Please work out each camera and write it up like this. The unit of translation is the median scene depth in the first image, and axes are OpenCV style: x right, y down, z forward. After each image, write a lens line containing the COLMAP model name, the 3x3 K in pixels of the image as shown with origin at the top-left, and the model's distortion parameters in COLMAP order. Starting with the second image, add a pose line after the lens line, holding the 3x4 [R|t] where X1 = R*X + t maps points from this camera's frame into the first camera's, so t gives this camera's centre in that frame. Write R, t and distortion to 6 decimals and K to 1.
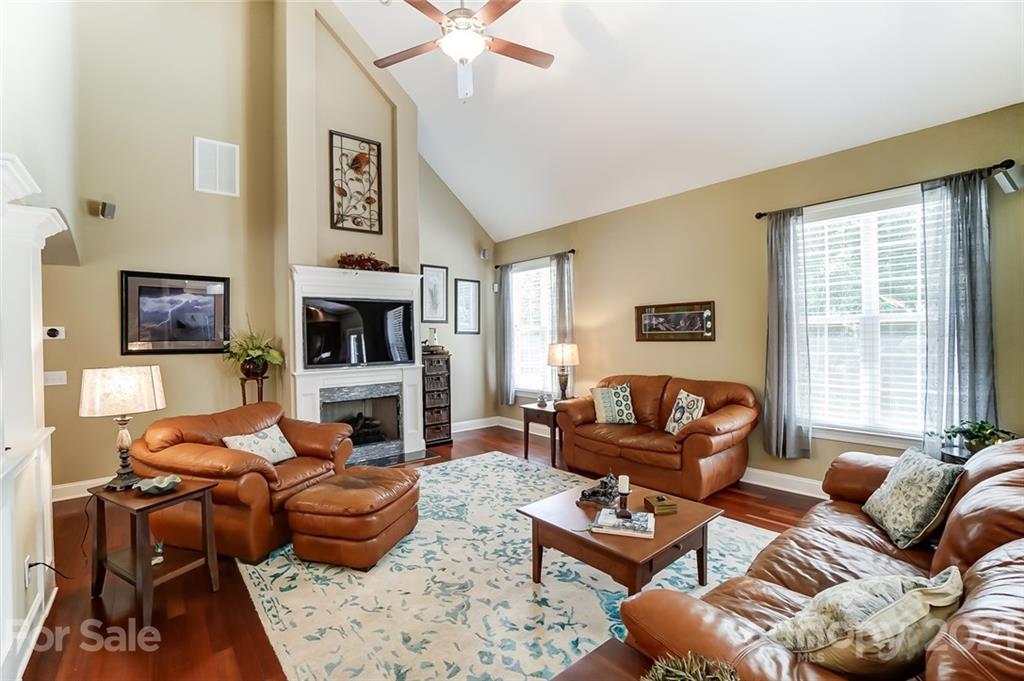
lens RADIAL K [[460.8, 0, 508.3], [0, 460.8, 332.7], [0, 0, 1]] dist [-0.048763, 0.013955]
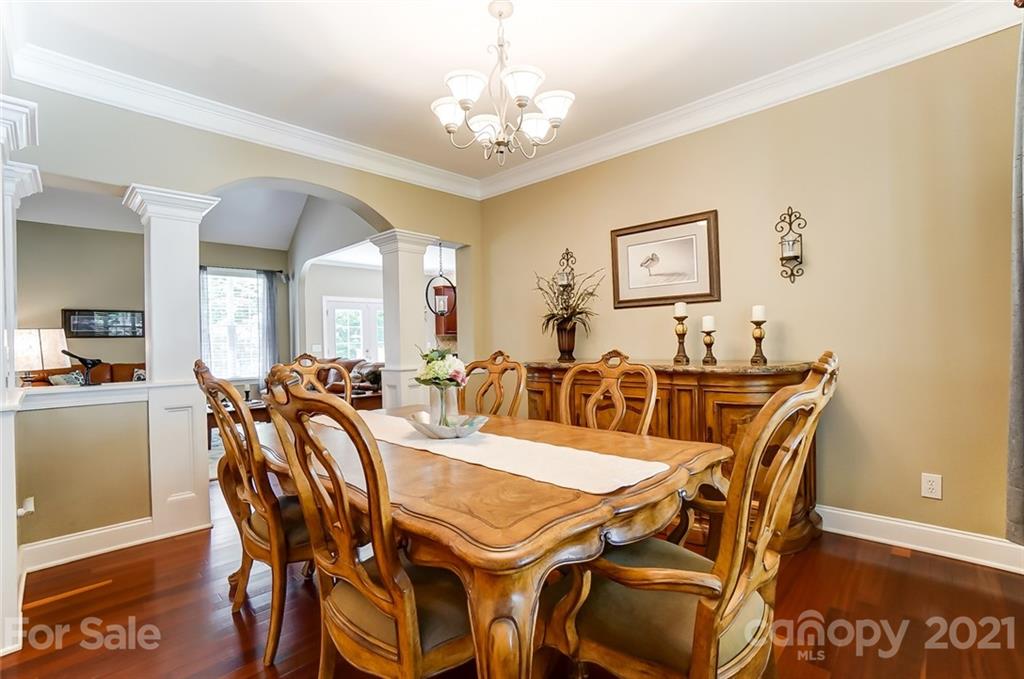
lens RADIAL K [[460.8, 0, 506.0], [0, 460.8, 342.4], [0, 0, 1]] dist [-0.048763, 0.013955]
pose [[-0.105392, 0.016931, 0.994287, -1.036957], [0.019089, 0.999705, -0.015000, 0.071694], [-0.994248, 0.017399, -0.105684, -0.038007]]
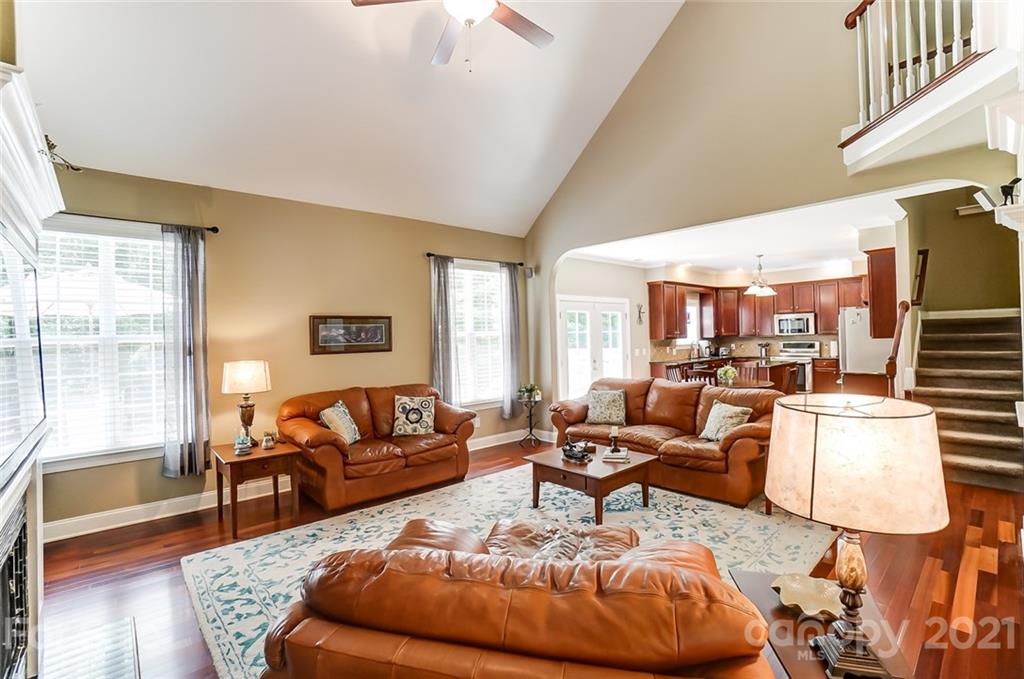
lens RADIAL K [[460.8, 0, 499.6], [0, 460.8, 333.7], [0, 0, 1]] dist [-0.048763, 0.013955]
pose [[-0.024212, 0.025912, 0.999371, -0.638200], [0.018330, 0.999507, -0.025472, 0.007581], [-0.999539, 0.017702, -0.024675, 0.677095]]
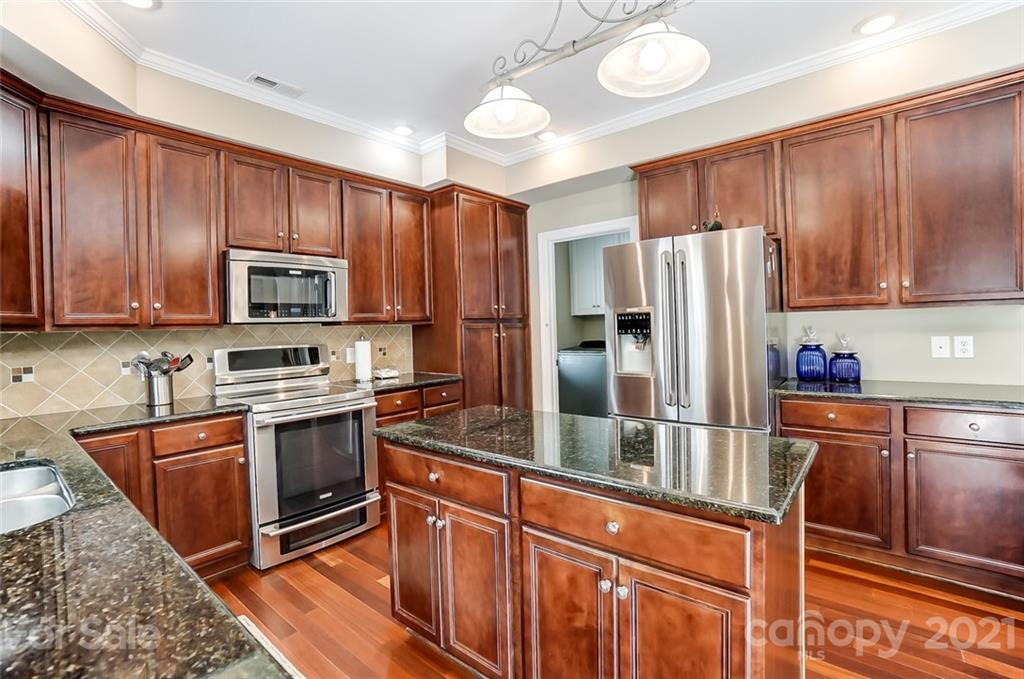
lens RADIAL K [[460.8, 0, 513.2], [0, 460.8, 323.4], [0, 0, 1]] dist [-0.048763, 0.013955]
pose [[-0.982415, 0.049657, -0.179985, 0.996093], [0.050769, 0.998709, -0.001577, 0.002842], [0.179674, -0.010687, -0.983668, 0.051280]]
